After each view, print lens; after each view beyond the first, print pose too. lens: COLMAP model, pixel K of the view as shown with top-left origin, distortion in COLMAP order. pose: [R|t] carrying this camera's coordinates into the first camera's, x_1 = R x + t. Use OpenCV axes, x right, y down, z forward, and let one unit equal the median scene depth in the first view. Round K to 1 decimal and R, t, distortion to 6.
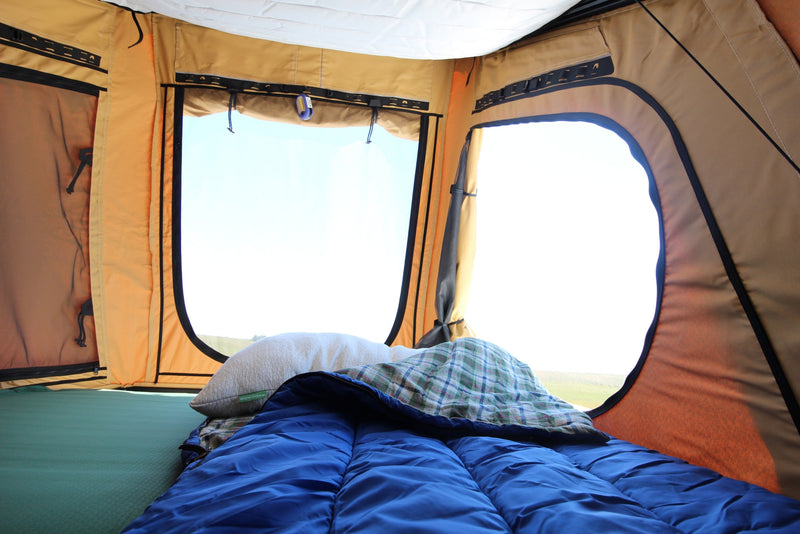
lens RADIAL K [[404.4, 0, 400.0], [0, 404.4, 267.0], [0, 0, 1]] dist [-0.027607, 0.001787]
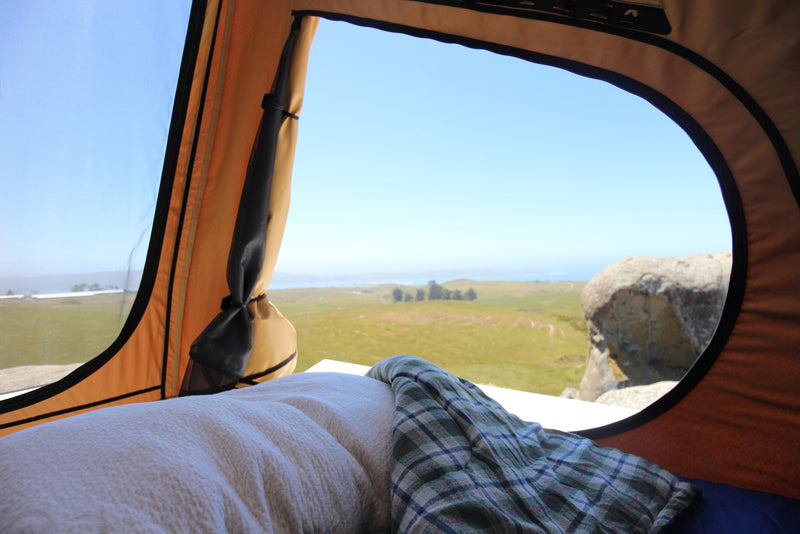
lens RADIAL K [[404.4, 0, 400.0], [0, 404.4, 267.0], [0, 0, 1]] dist [-0.027607, 0.001787]
pose [[0.681234, -0.055788, 0.729937, -0.209186], [-0.086459, 0.983982, 0.155895, -0.051006], [-0.726942, -0.169311, 0.665499, 0.378285]]
